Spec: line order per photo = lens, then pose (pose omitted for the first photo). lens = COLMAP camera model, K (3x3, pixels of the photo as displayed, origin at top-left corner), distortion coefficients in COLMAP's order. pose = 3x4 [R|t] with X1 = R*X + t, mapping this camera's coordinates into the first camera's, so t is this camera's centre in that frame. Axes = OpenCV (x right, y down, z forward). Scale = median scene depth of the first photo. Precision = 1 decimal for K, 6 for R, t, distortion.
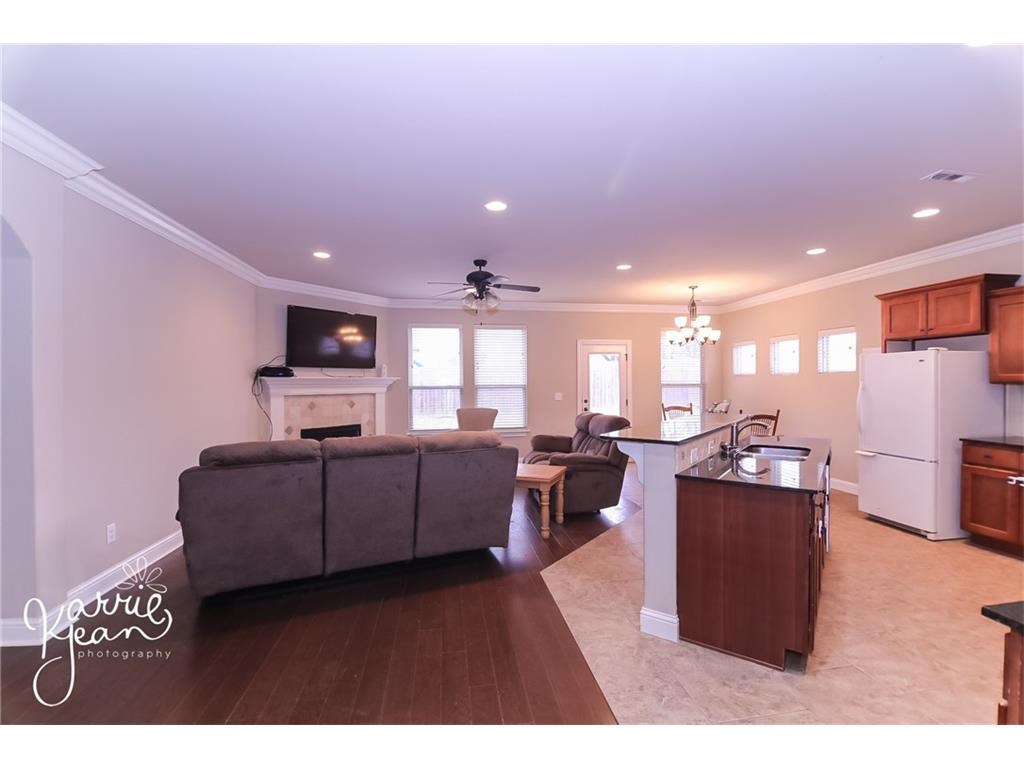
lens RADIAL K [[453.8, 0, 516.5], [0, 453.8, 384.5], [0, 0, 1]] dist [0.001306, -0.013135]
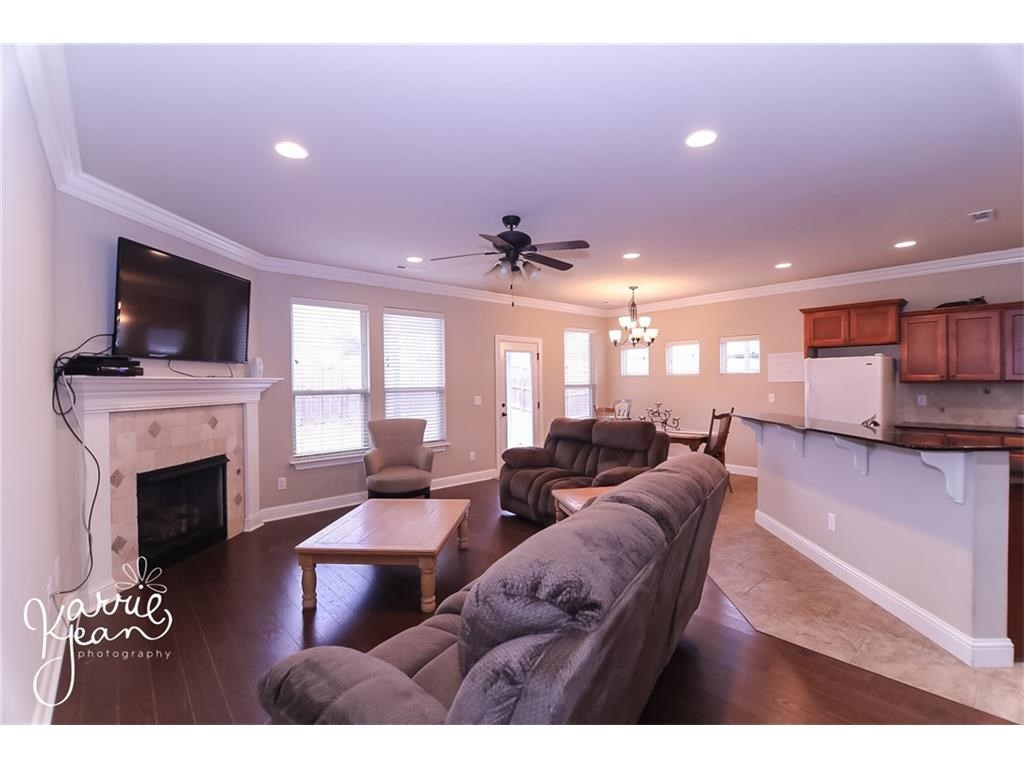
lens RADIAL K [[453.8, 0, 516.5], [0, 453.8, 384.5], [0, 0, 1]] dist [0.001306, -0.013135]
pose [[0.843497, -0.006335, 0.537097, -0.483237], [0.008210, 0.999966, -0.001099, -0.003345], [-0.537072, 0.005337, 0.843520, 0.393313]]
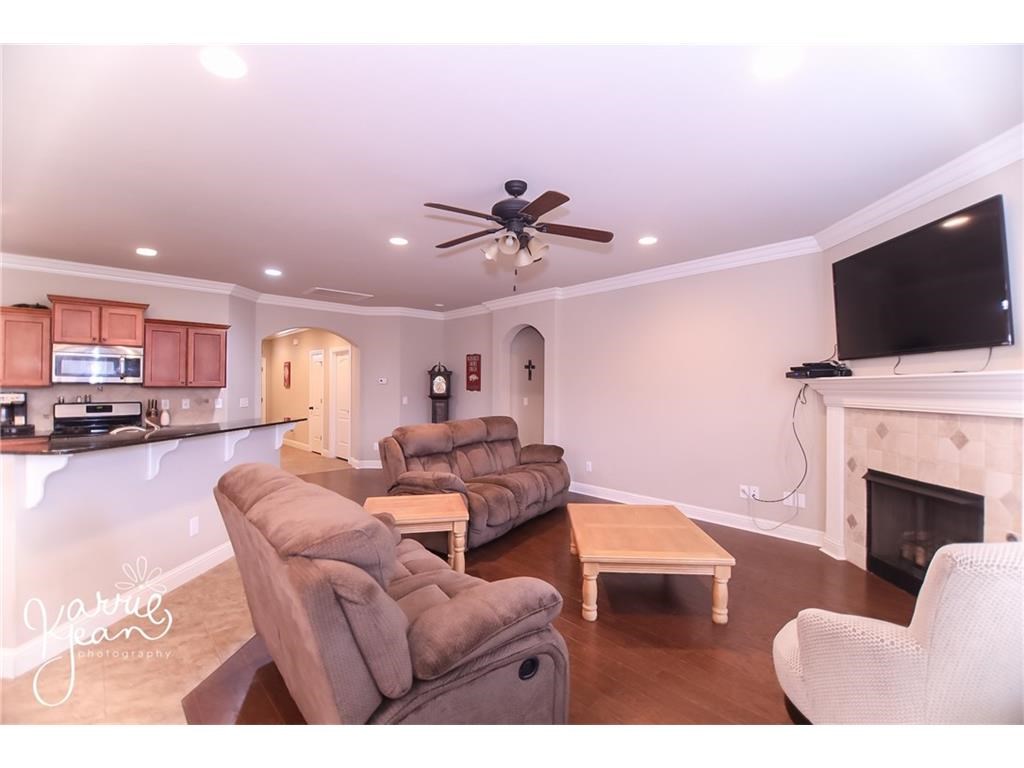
lens RADIAL K [[453.8, 0, 516.5], [0, 453.8, 384.5], [0, 0, 1]] dist [0.001306, -0.013135]
pose [[-0.834774, -0.001300, -0.550591, 0.258653], [-0.001176, 0.999999, -0.000578, -0.006986], [0.550591, 0.000165, -0.834775, 1.556171]]
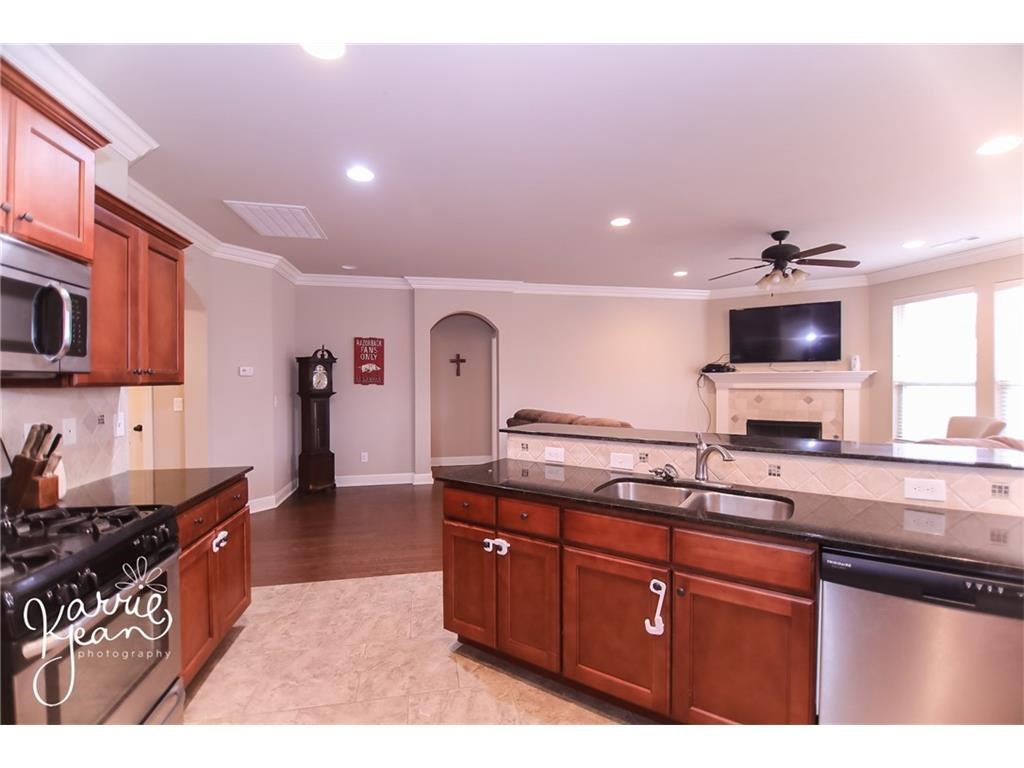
lens RADIAL K [[453.8, 0, 516.5], [0, 453.8, 384.5], [0, 0, 1]] dist [0.001306, -0.013135]
pose [[0.044147, 0.016788, -0.998884, 0.764977], [0.000445, 0.999858, 0.016824, -0.006671], [0.999025, -0.001187, 0.044134, 0.491779]]
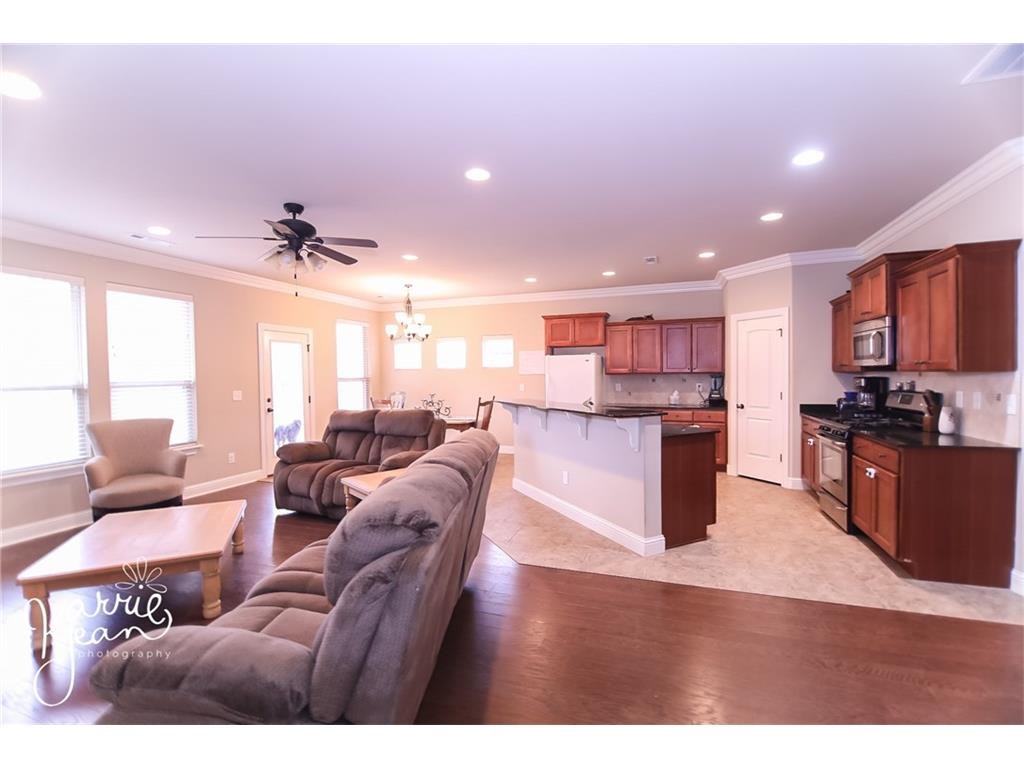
lens RADIAL K [[453.8, 0, 516.5], [0, 453.8, 384.5], [0, 0, 1]] dist [0.001306, -0.013135]
pose [[0.474451, -0.021443, 0.880021, -0.566622], [0.013567, 0.999763, 0.017046, 0.002101], [-0.880178, 0.003852, 0.474629, 0.365426]]
